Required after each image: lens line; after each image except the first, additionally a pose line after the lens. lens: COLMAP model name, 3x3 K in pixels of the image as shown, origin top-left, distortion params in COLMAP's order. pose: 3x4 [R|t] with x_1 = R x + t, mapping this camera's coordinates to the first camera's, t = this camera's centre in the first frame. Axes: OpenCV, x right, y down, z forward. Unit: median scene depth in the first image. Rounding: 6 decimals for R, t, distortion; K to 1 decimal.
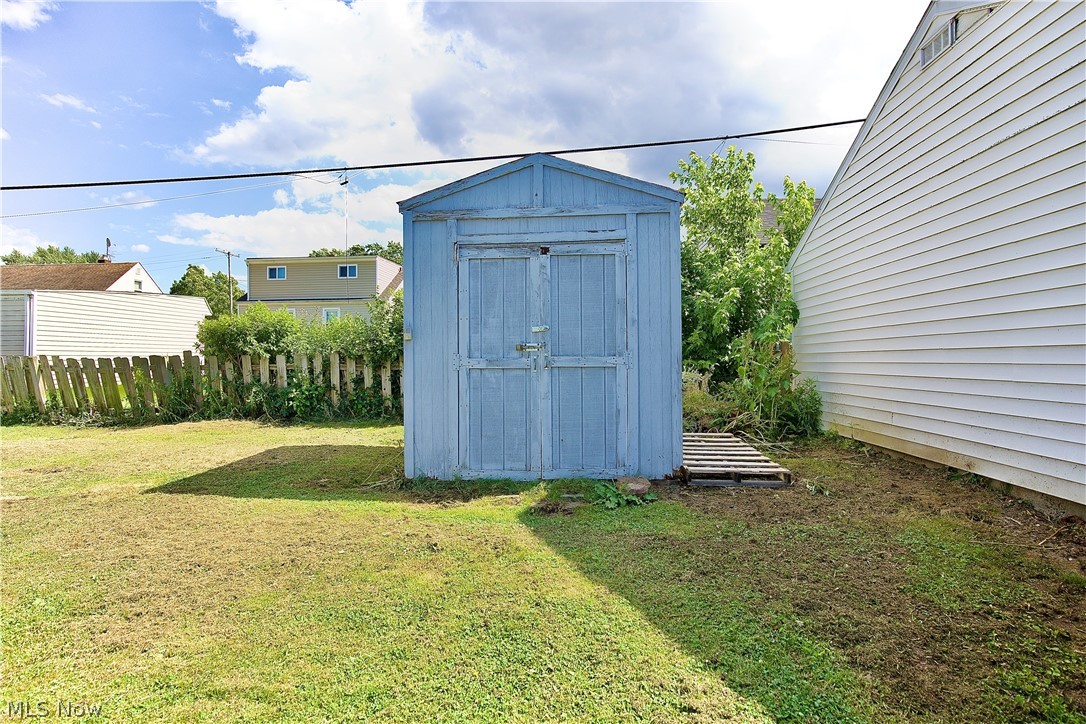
lens RADIAL K [[597.9, 0, 544.7], [0, 597.9, 359.5], [0, 0, 1]] dist [-0.020577, -0.002611]
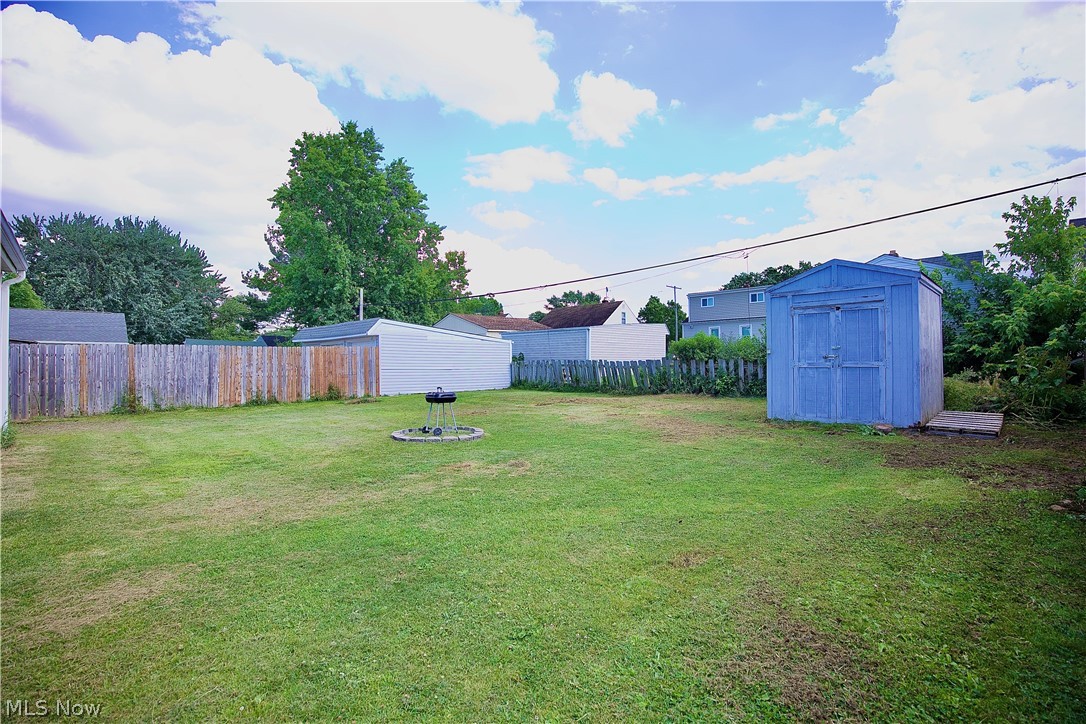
lens RADIAL K [[495.0, 0, 538.7], [0, 495.0, 362.9], [0, 0, 1]] dist [-0.034835, -0.000071]
pose [[0.728968, 0.005210, -0.684527, 0.203582], [-0.004231, 0.999986, 0.003104, -0.000566], [0.684534, 0.000634, 0.728980, -0.458719]]
